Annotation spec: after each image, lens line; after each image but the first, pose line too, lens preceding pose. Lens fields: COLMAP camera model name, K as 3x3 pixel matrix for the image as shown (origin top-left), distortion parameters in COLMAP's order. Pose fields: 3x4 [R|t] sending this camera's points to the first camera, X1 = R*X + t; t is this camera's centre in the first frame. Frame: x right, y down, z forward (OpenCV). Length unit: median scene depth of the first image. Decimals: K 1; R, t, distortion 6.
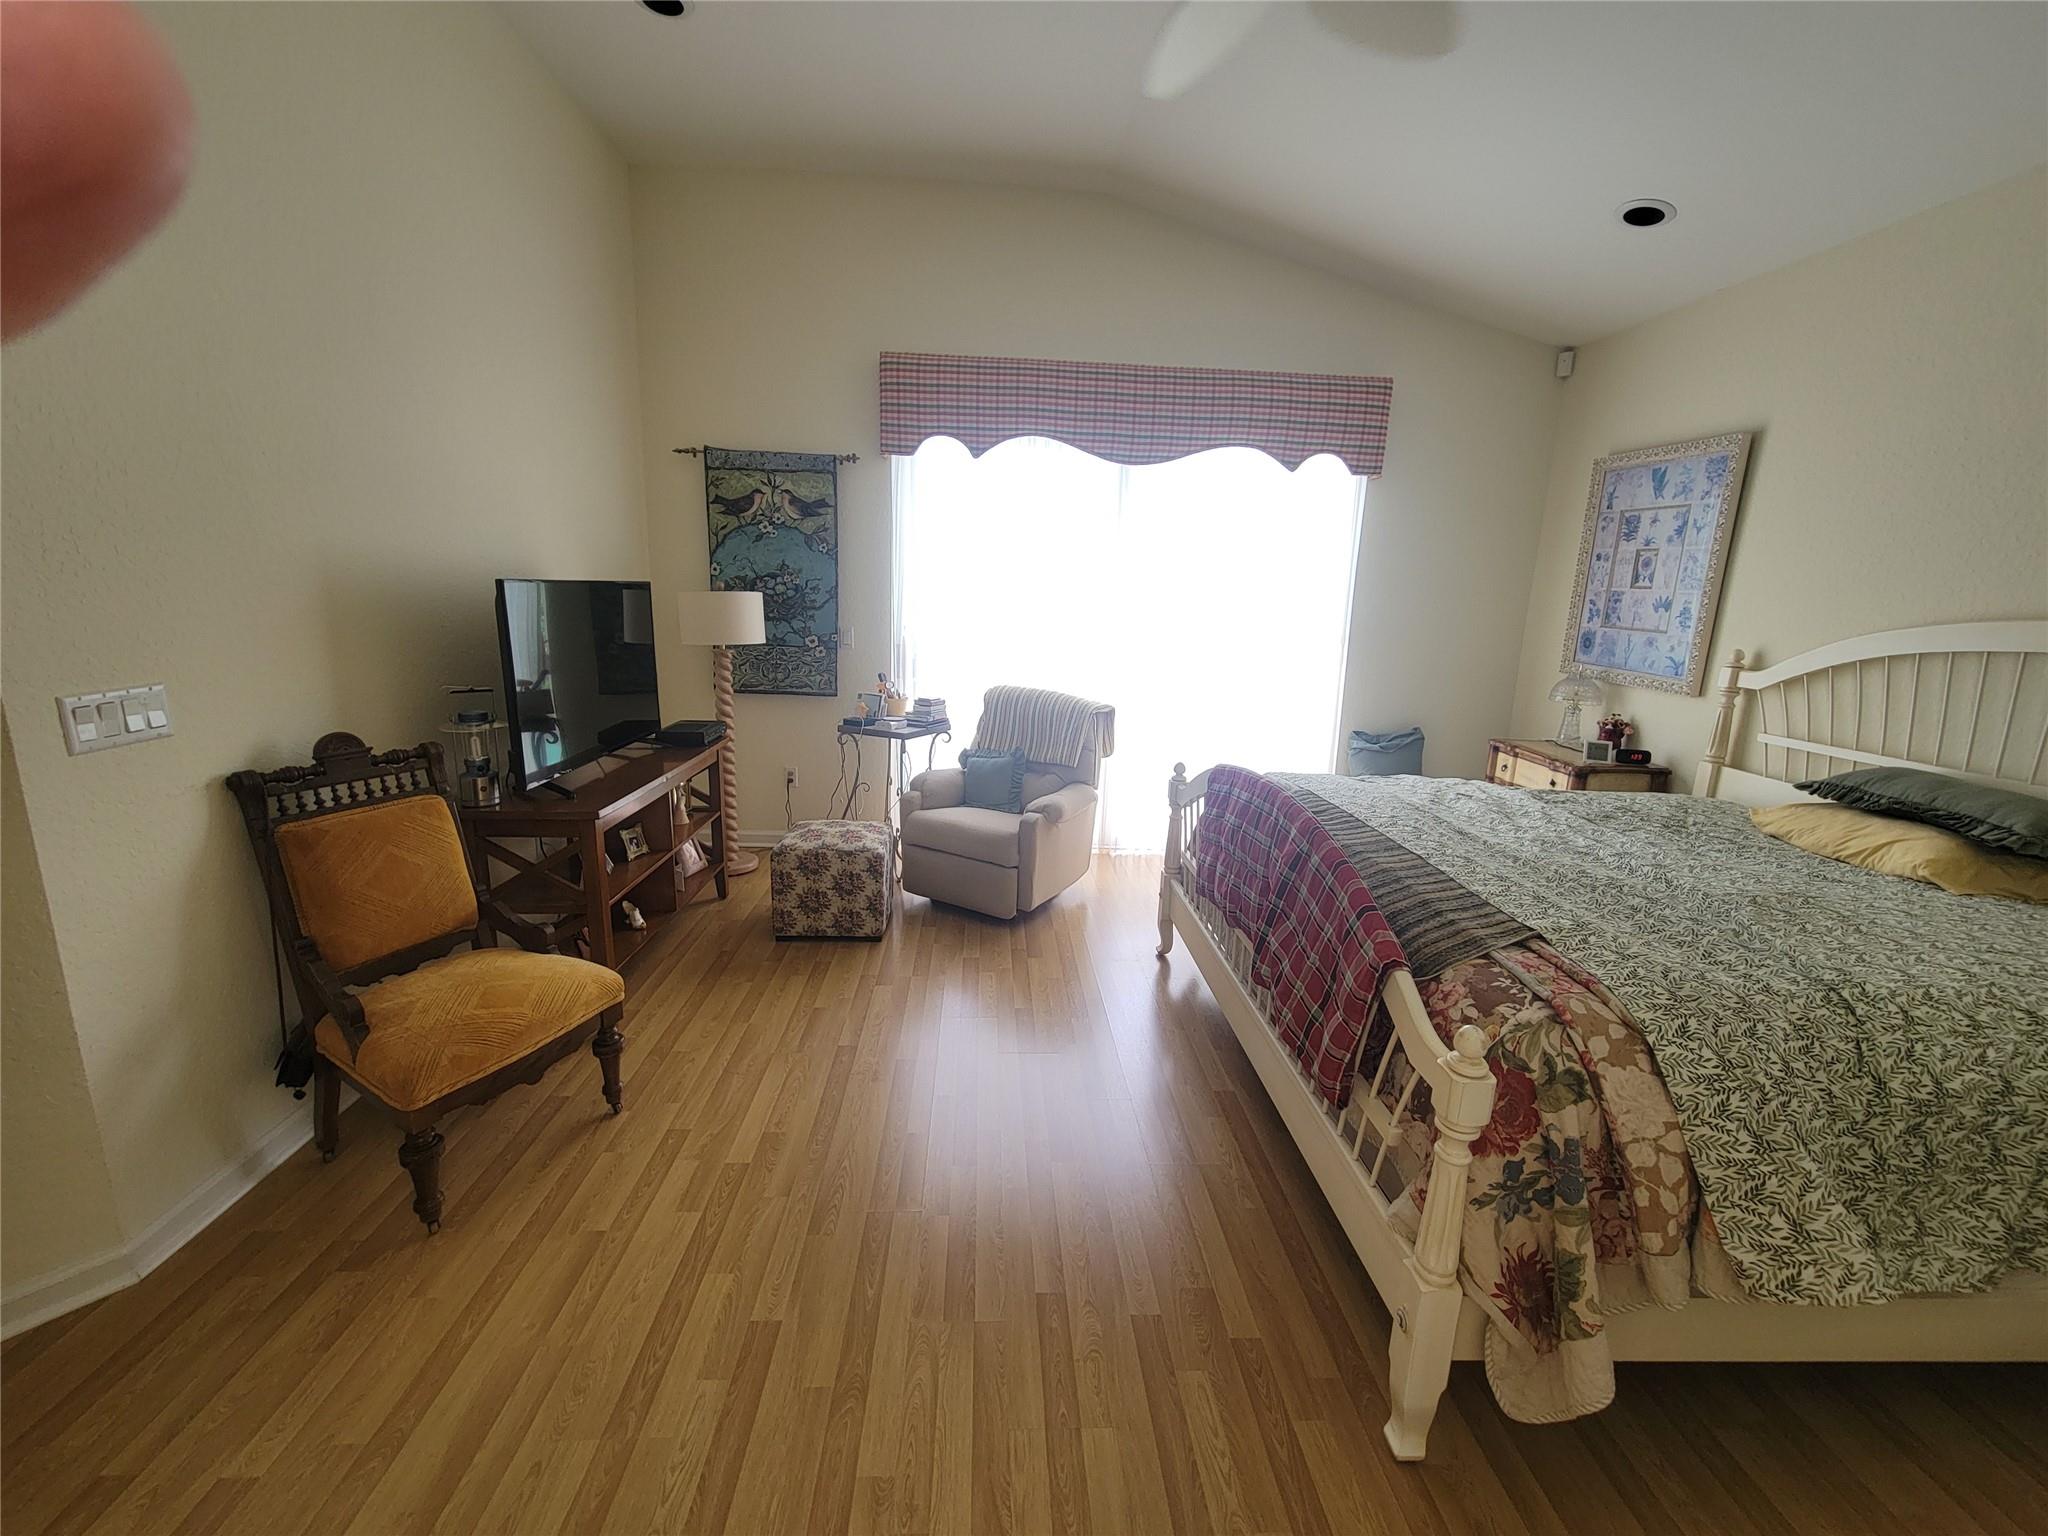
lens RADIAL K [[836.0, 0, 1025.9], [0, 836.0, 760.3], [0, 0, 1]] dist [-0.001272, 0.000477]
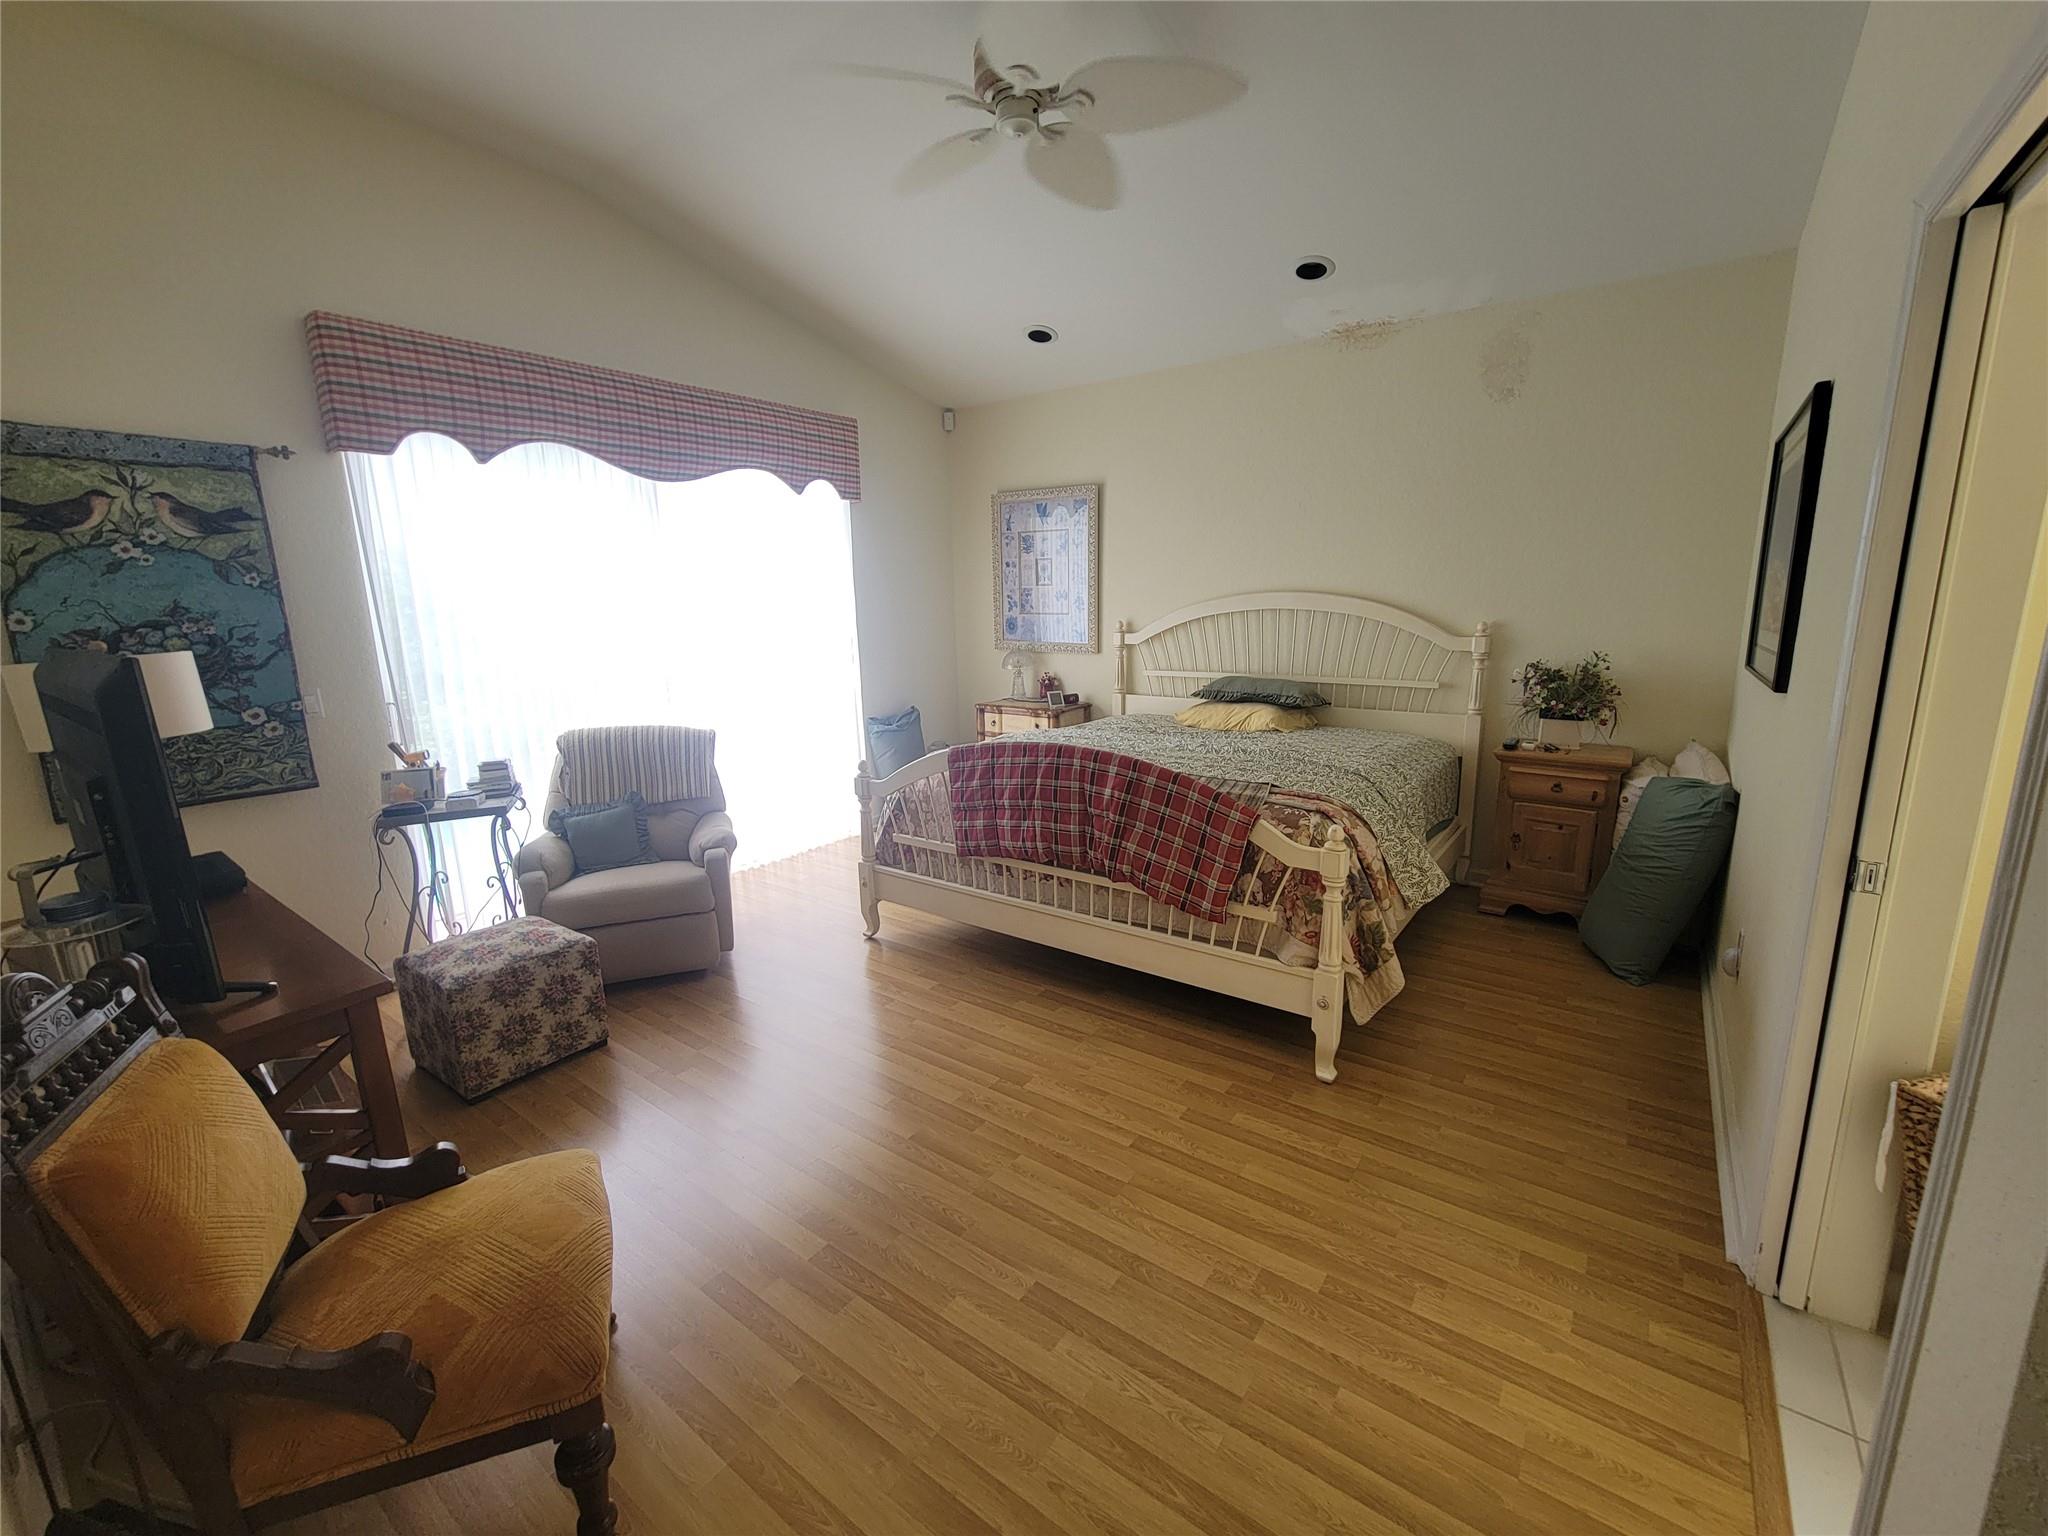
lens RADIAL K [[836.0, 0, 1025.9], [0, 836.0, 760.3], [0, 0, 1]] dist [-0.001272, 0.000477]
pose [[0.629532, -0.200957, 0.750537, -0.418437], [0.205271, 0.974669, 0.088793, -0.042410], [-0.749369, 0.098166, 0.654836, 0.094136]]
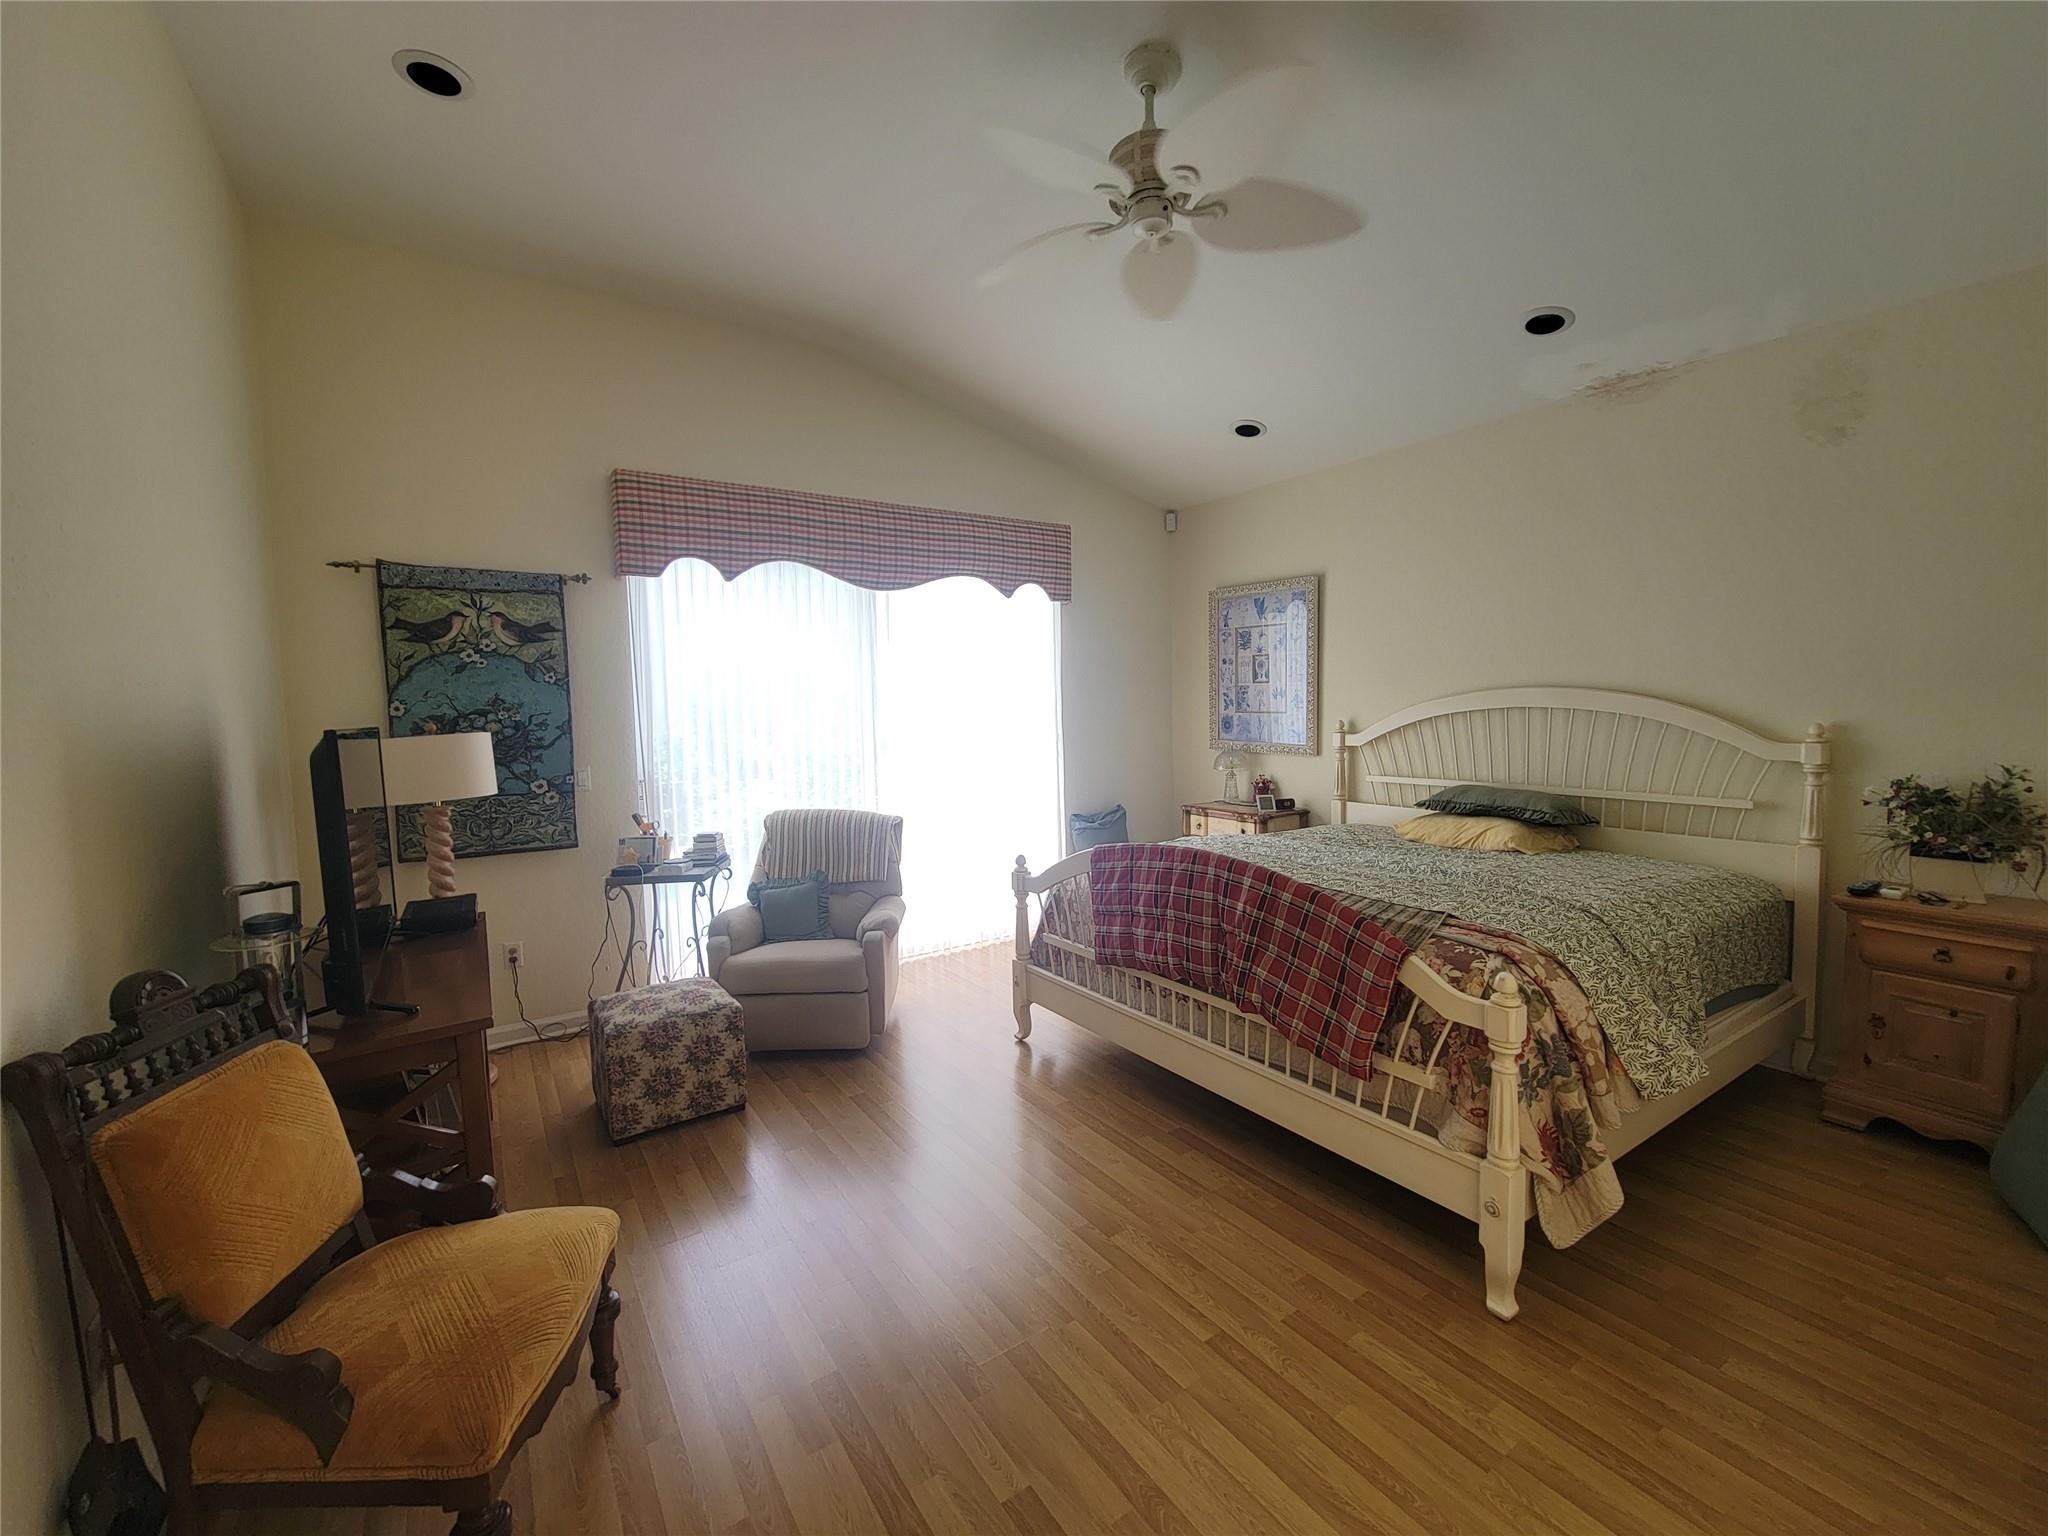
lens RADIAL K [[836.0, 0, 1025.9], [0, 836.0, 760.3], [0, 0, 1]] dist [-0.001272, 0.000477]
pose [[0.853751, -0.089471, 0.512937, -0.295104], [0.158396, 0.983065, -0.092166, -0.014181], [-0.496004, 0.159934, 0.853464, 0.037173]]
